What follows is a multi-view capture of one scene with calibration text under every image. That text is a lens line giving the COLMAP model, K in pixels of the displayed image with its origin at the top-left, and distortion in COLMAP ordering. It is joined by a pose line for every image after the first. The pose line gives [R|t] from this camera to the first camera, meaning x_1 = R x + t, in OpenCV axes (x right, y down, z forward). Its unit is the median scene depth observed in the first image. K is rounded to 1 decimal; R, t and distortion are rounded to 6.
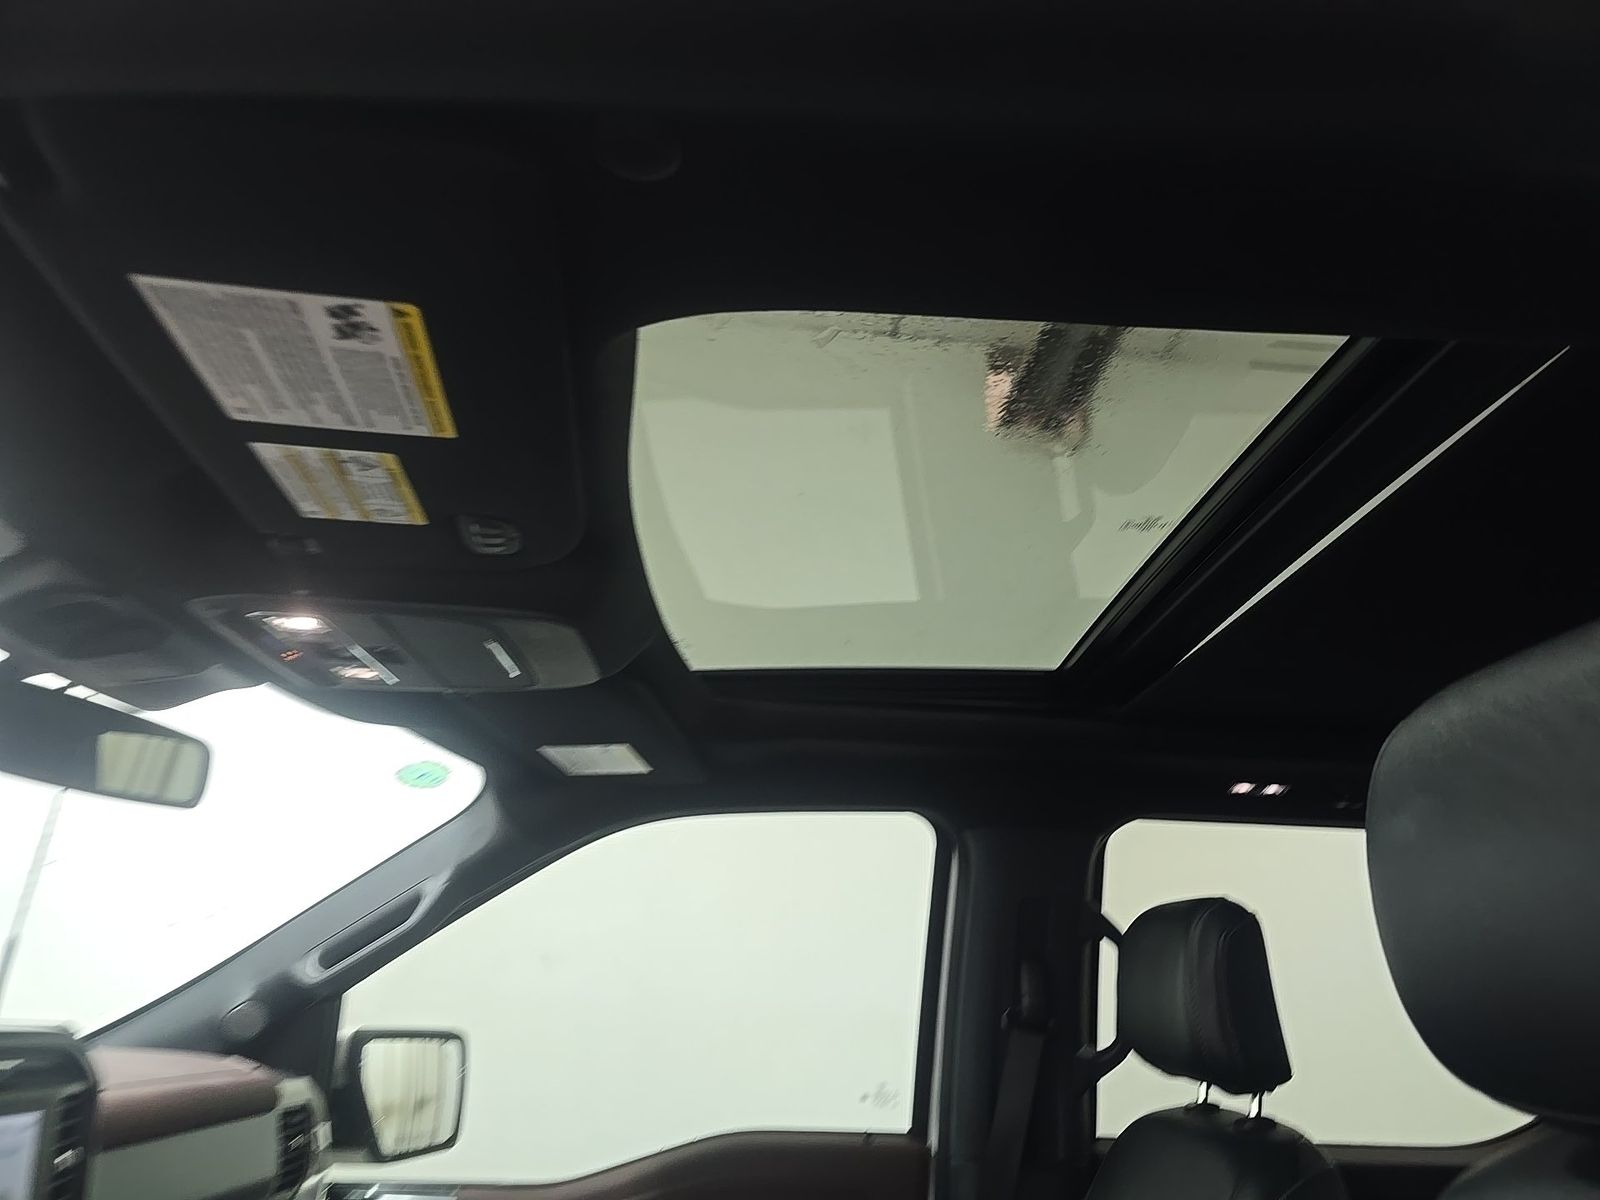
lens RADIAL K [[1064.6, 0, 829.1], [0, 1064.6, 597.1], [0, 0, 1]] dist [0.018902, -0.001073]
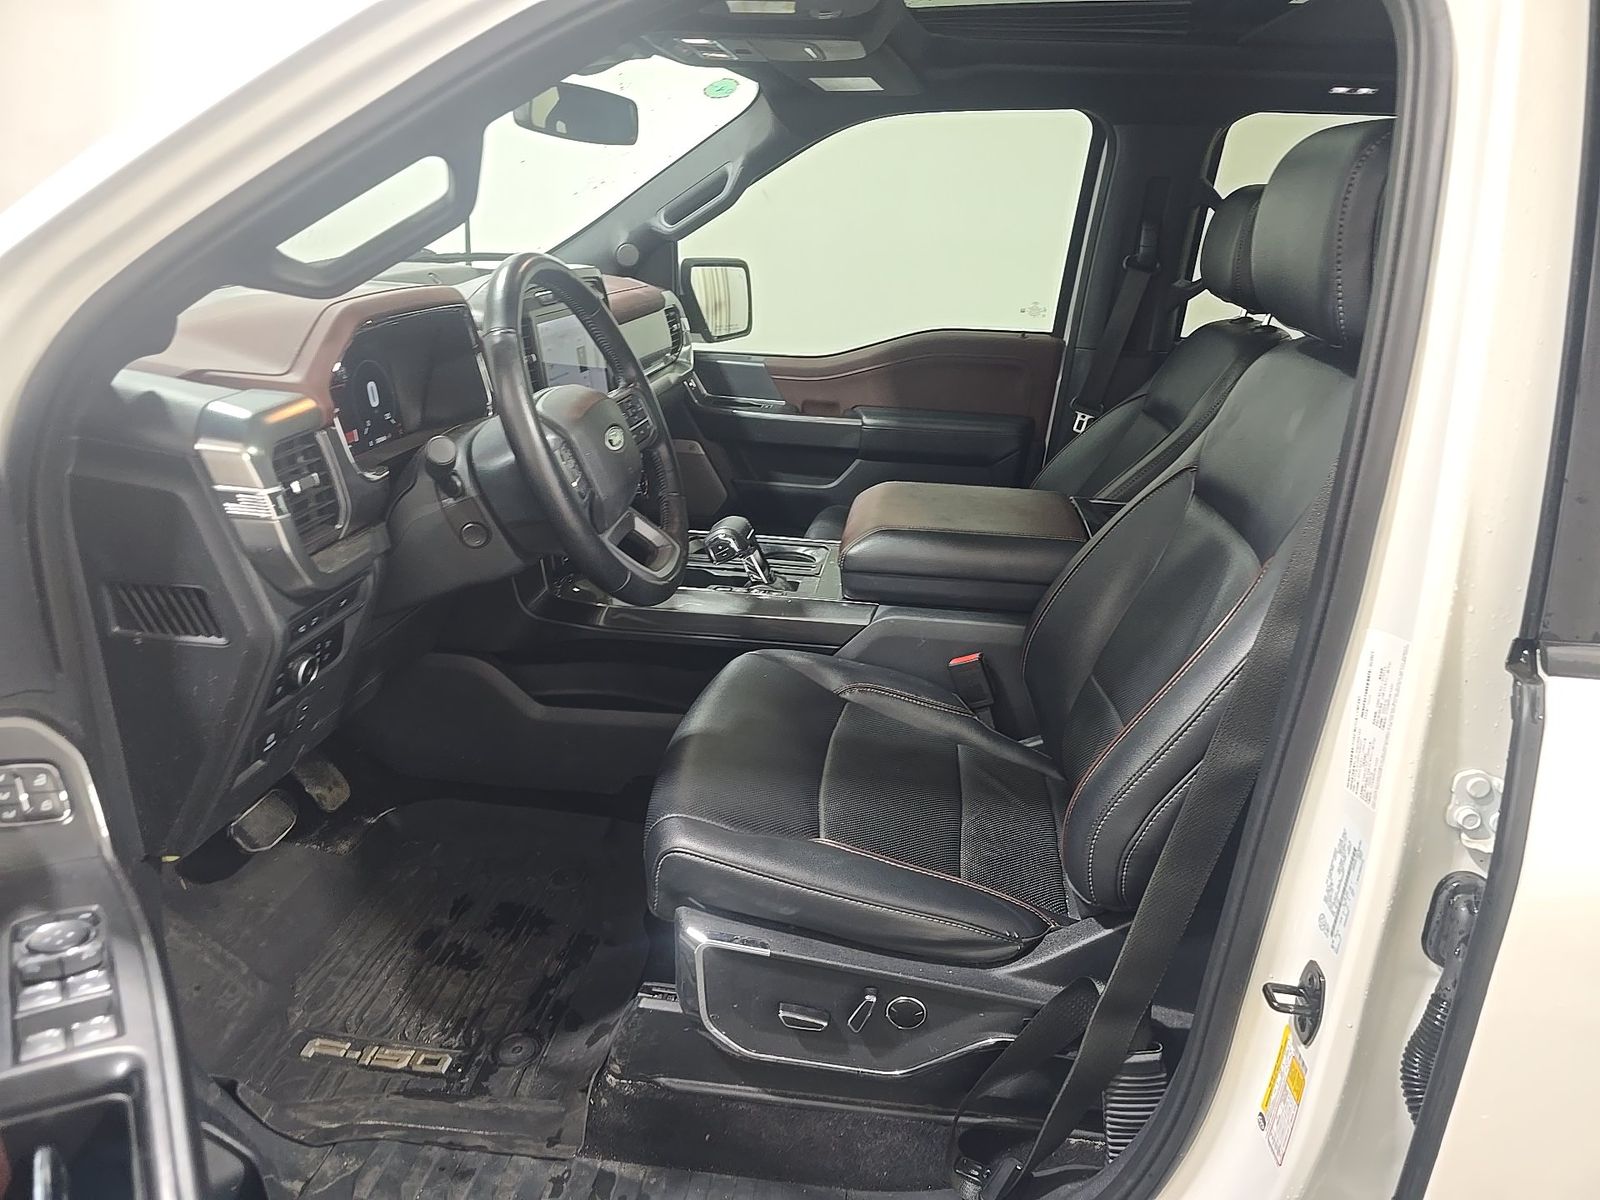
lens RADIAL K [[1064.6, 0, 829.1], [0, 1064.6, 597.1], [0, 0, 1]] dist [0.018902, -0.001073]
pose [[0.986820, 0.062433, -0.149296, 0.010662], [0.048725, 0.765132, 0.642027, -0.208411], [0.154315, -0.640839, 0.752005, -0.446146]]
